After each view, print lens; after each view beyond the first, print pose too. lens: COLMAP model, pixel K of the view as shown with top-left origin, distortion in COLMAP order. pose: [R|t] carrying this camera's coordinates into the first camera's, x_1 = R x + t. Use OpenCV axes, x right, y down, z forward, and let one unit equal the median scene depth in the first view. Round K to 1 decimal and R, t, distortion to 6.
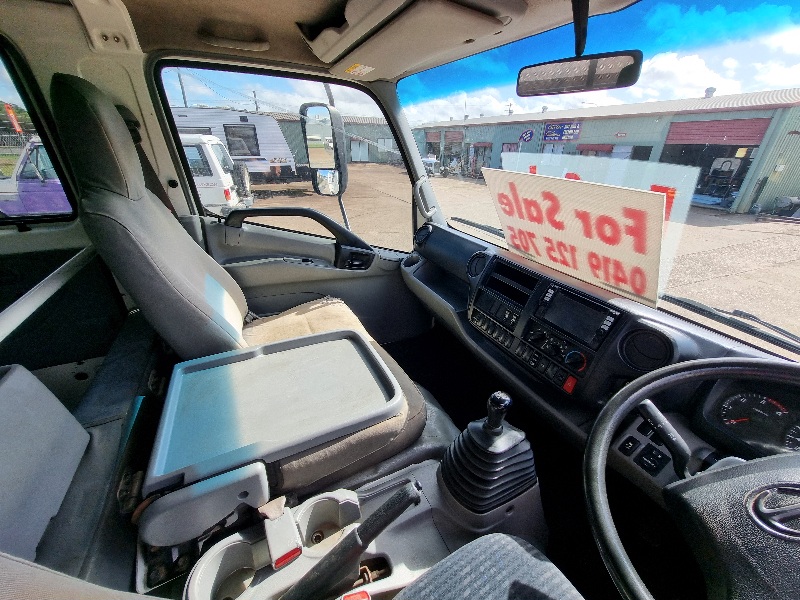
lens RADIAL K [[310.5, 0, 405.1], [0, 310.5, 291.9], [0, 0, 1]] dist [-0.002877, -0.000130]
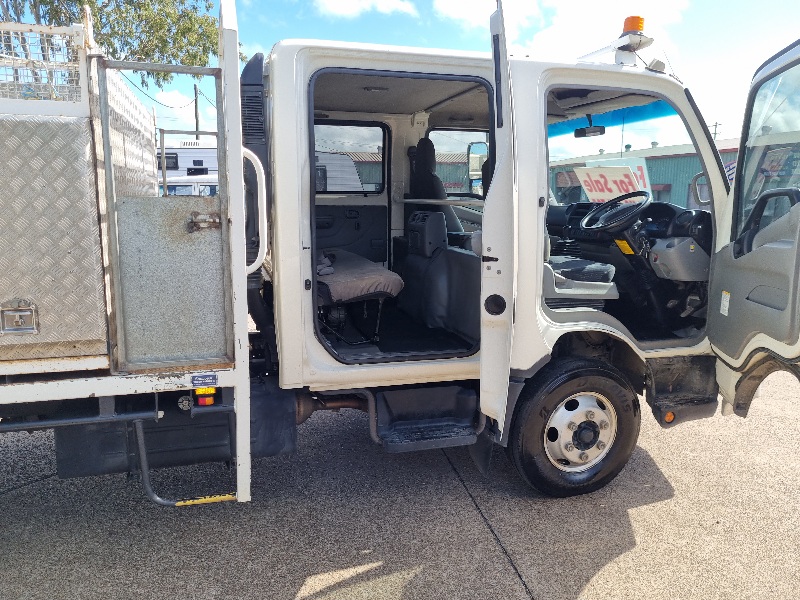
lens RADIAL K [[602.4, 0, 399.7], [0, 602.4, 299.2], [0, 0, 1]] dist [0.024088, -0.000896]
pose [[0.981804, 0.008991, -0.189683, -0.088900], [-0.060520, 0.961607, -0.267673, 1.316776], [0.179994, 0.274282, 0.944654, -2.285366]]
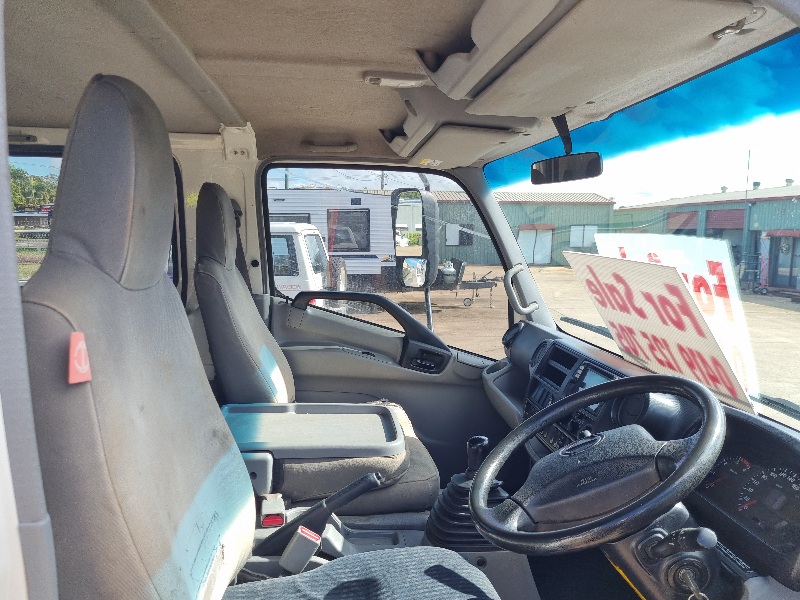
lens RADIAL K [[602.4, 0, 399.7], [0, 602.4, 299.2], [0, 0, 1]] dist [0.024088, -0.000896]
pose [[0.933807, 0.029026, -0.356598, 0.374223], [-0.145815, 0.941046, -0.305239, 0.268057], [0.326715, 0.337032, 0.882987, -0.512972]]
